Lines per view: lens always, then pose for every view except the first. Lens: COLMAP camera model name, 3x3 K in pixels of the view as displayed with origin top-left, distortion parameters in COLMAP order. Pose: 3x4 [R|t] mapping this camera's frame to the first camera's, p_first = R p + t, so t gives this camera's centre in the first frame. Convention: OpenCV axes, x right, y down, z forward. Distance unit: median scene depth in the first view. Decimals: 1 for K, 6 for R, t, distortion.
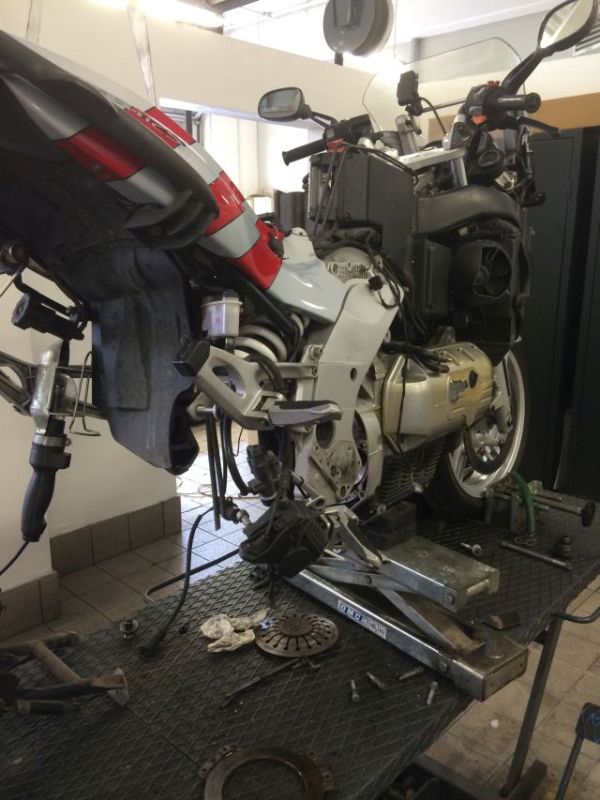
lens RADIAL K [[692.4, 0, 300.0], [0, 692.4, 400.0], [0, 0, 1]] dist [0.106555, -0.193910]
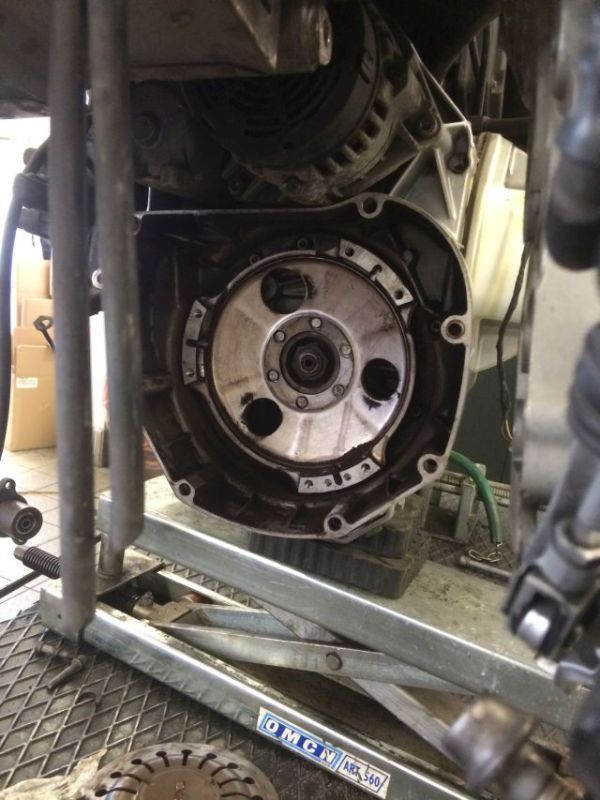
lens RADIAL K [[692.4, 0, 300.0], [0, 692.4, 400.0], [0, 0, 1]] dist [0.106555, -0.193910]
pose [[0.937053, 0.043476, 0.346471, -0.088788], [-0.042997, 0.999034, -0.009073, 0.092581], [-0.346531, -0.006395, 0.938017, 0.579805]]
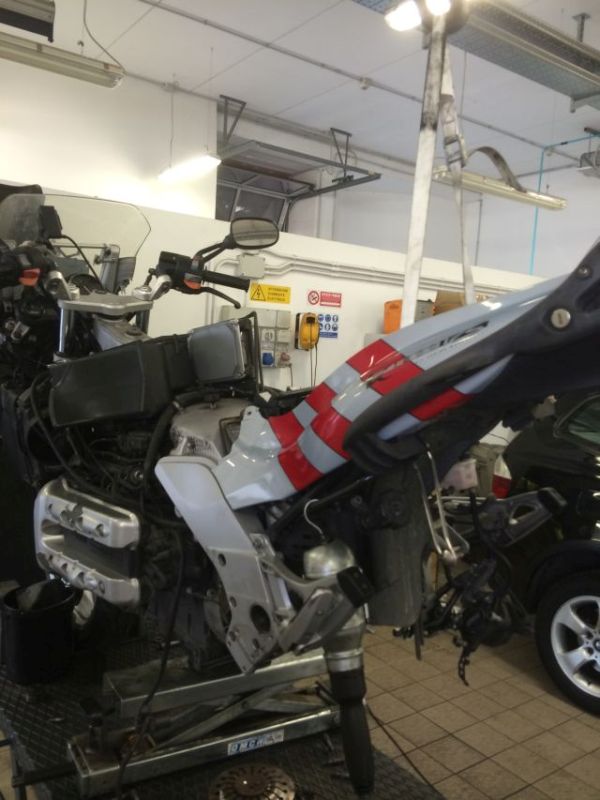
lens RADIAL K [[678.5, 0, 300.0], [0, 678.5, 400.0], [0, 0, 1]] dist [0.115944, -0.159283]
pose [[0.181212, -0.069179, 0.981008, -0.878998], [0.182552, 0.982553, 0.035567, -0.216950], [-0.966352, 0.172640, 0.190680, 0.643340]]
